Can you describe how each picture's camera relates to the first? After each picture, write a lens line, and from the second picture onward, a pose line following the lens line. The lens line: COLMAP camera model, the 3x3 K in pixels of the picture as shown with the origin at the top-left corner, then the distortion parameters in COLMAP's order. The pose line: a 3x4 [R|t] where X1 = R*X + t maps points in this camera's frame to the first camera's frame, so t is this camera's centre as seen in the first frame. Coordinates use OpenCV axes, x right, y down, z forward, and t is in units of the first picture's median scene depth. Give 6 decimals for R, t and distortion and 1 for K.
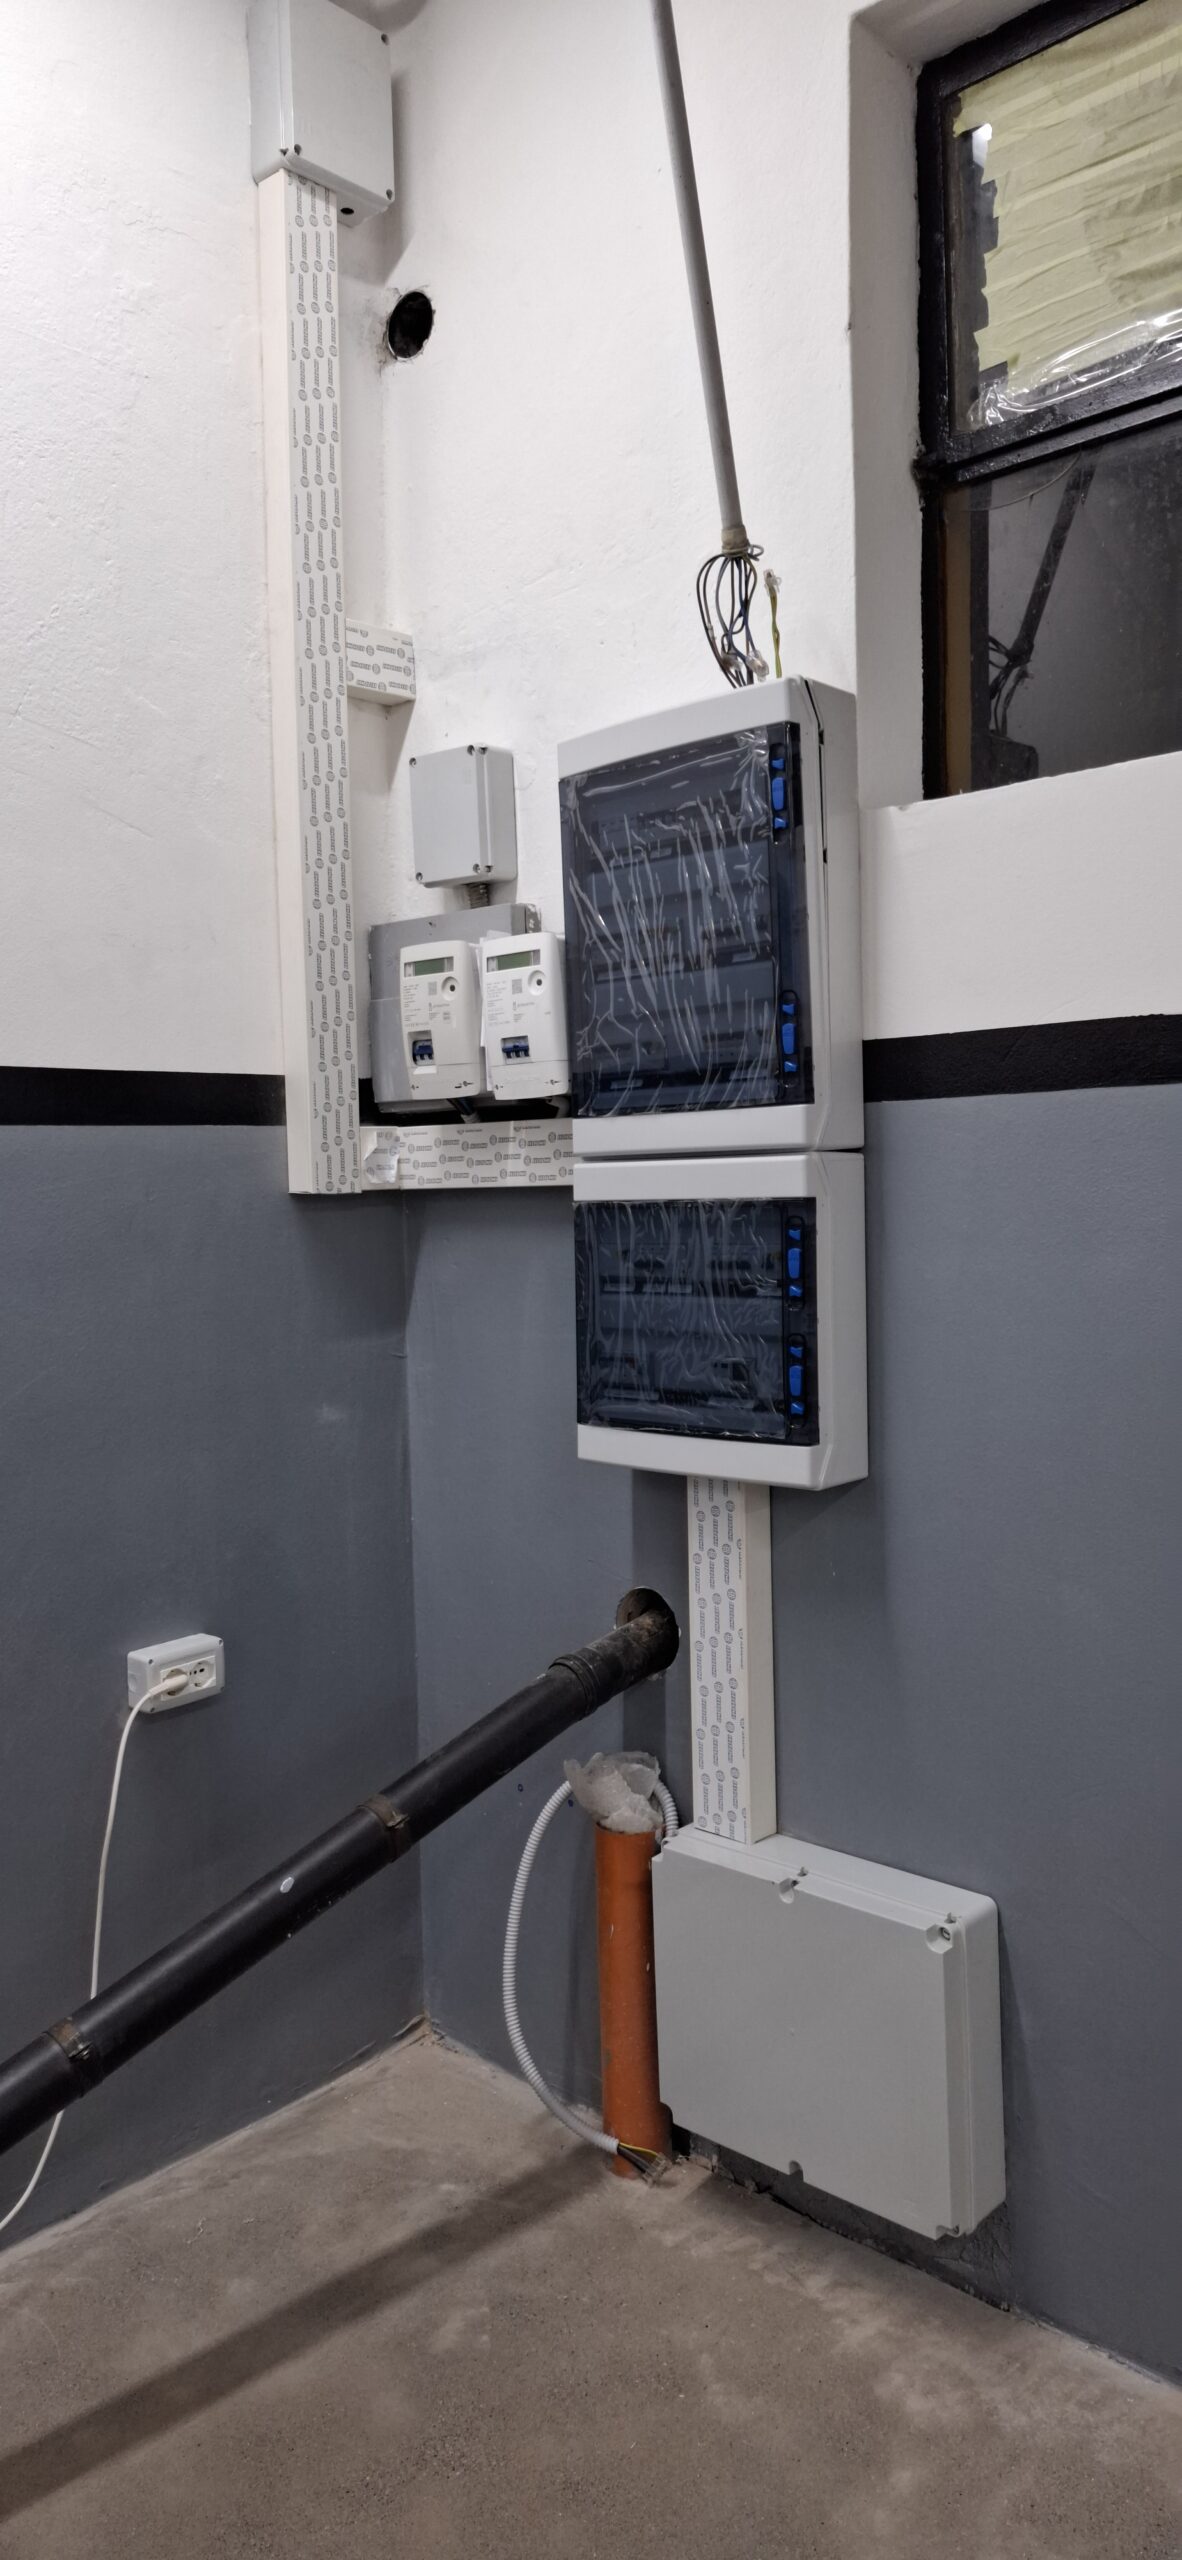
lens RADIAL K [[1798.5, 0, 656.9], [0, 1798.5, 1203.7], [0, 0, 1]] dist [0.047376, -0.002497]
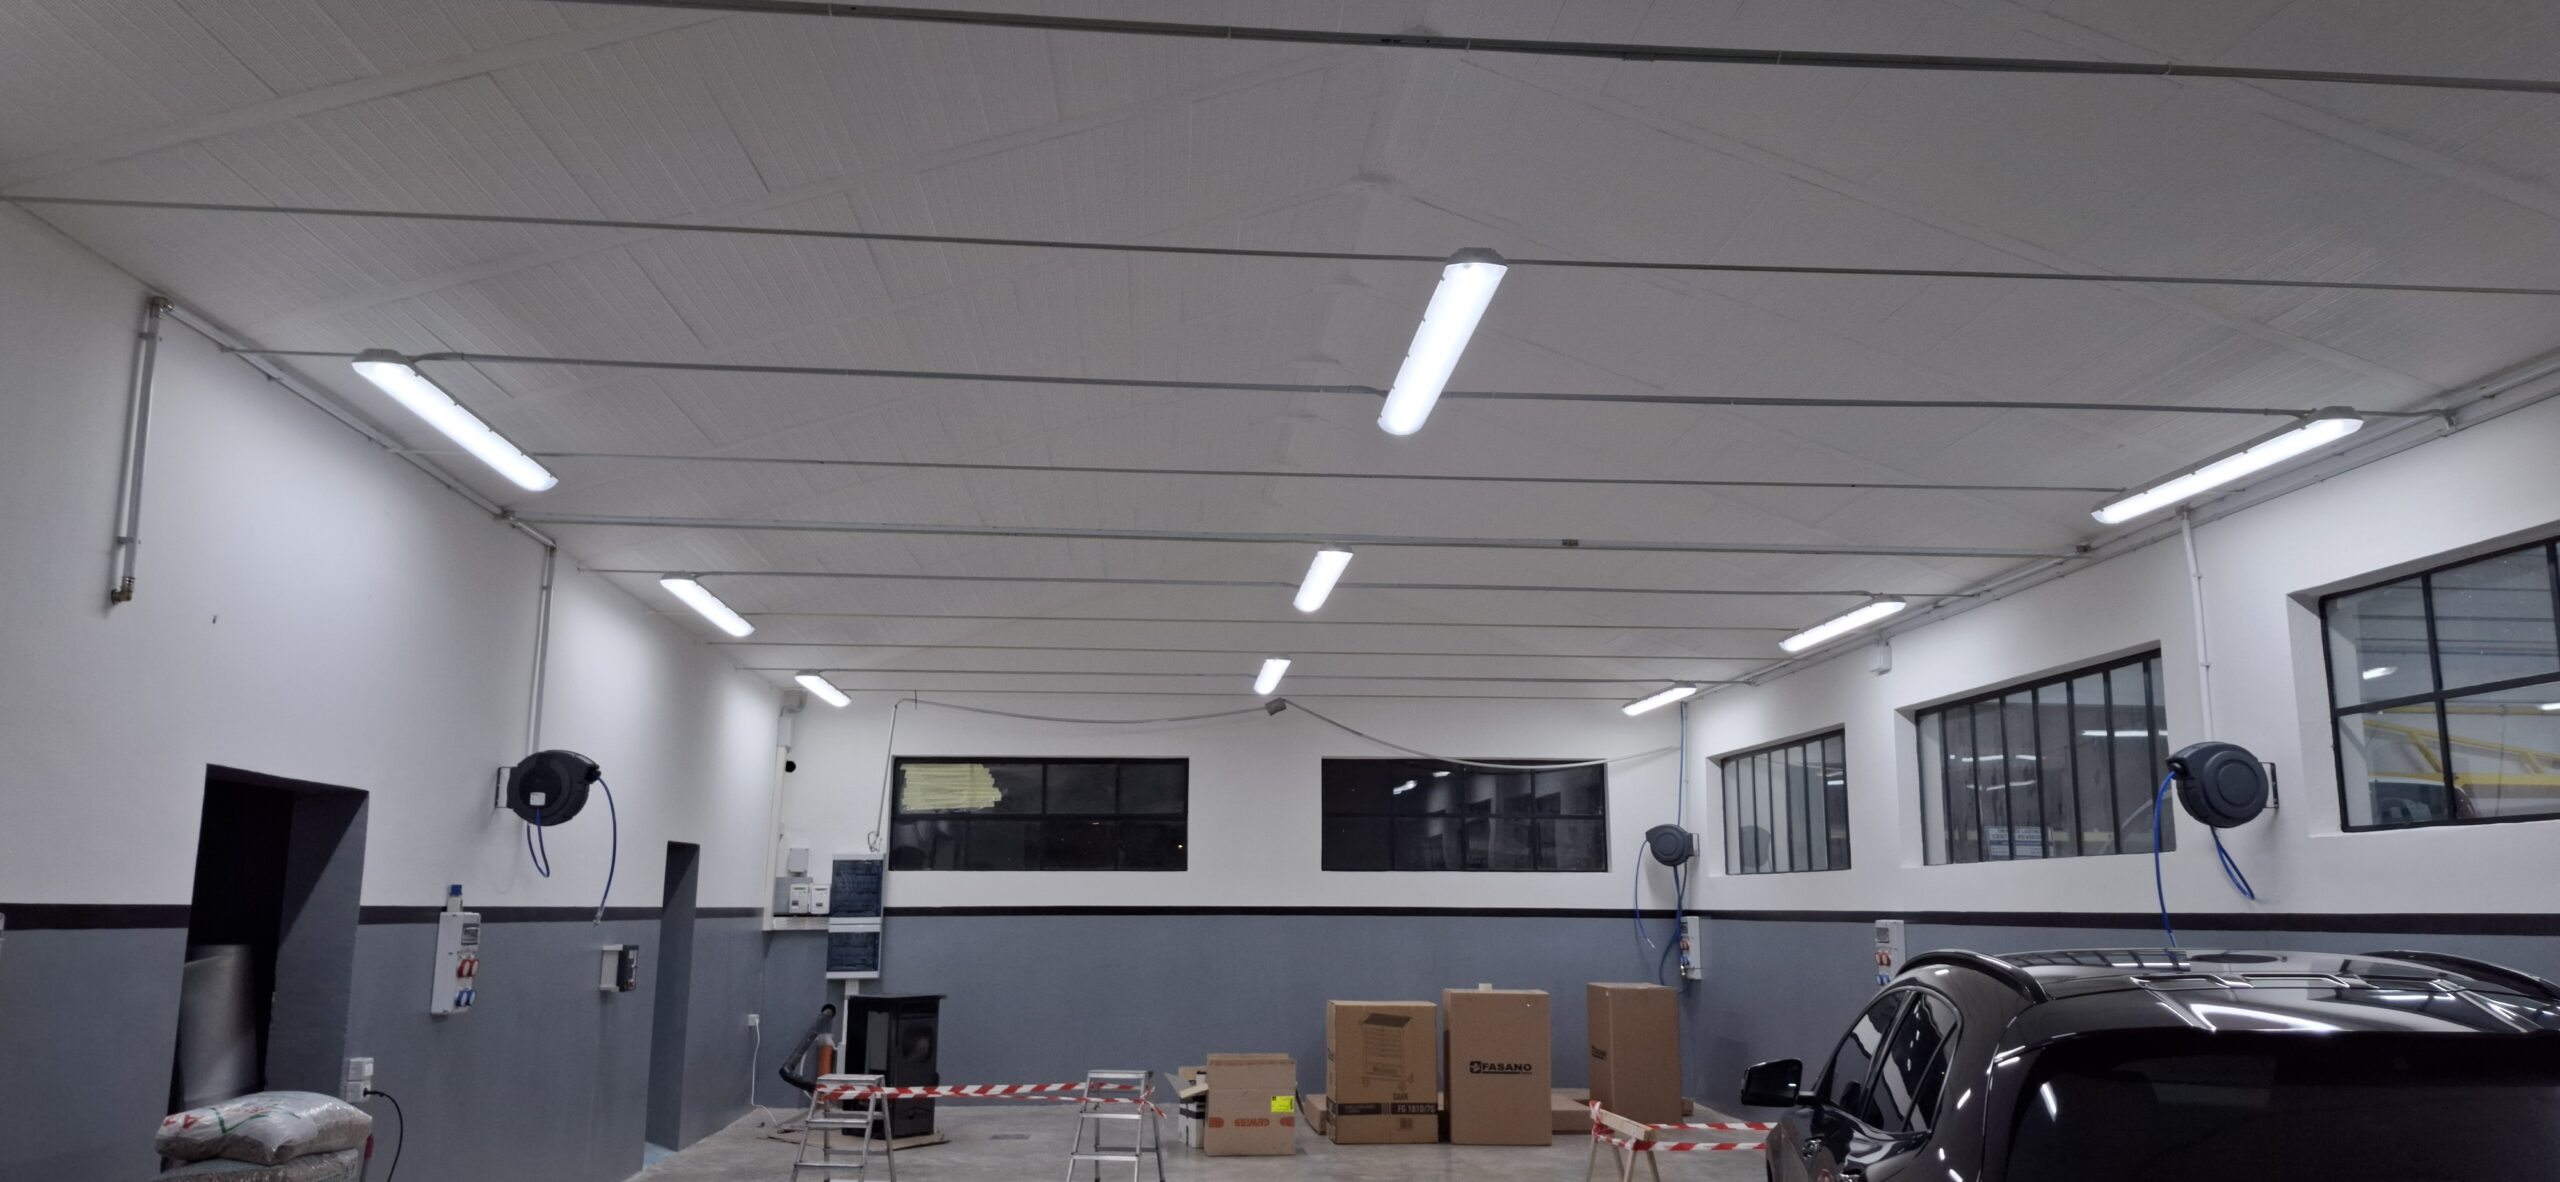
lens RADIAL K [[1798.5, 0, 1275.6], [0, 1798.5, 587.2], [0, 0, 1]] dist [0.047376, -0.002497]
pose [[0.671266, 0.156813, 0.724438, -3.501385], [-0.011223, 0.979403, -0.201604, 0.068583], [-0.741131, 0.127200, 0.659200, -4.092237]]
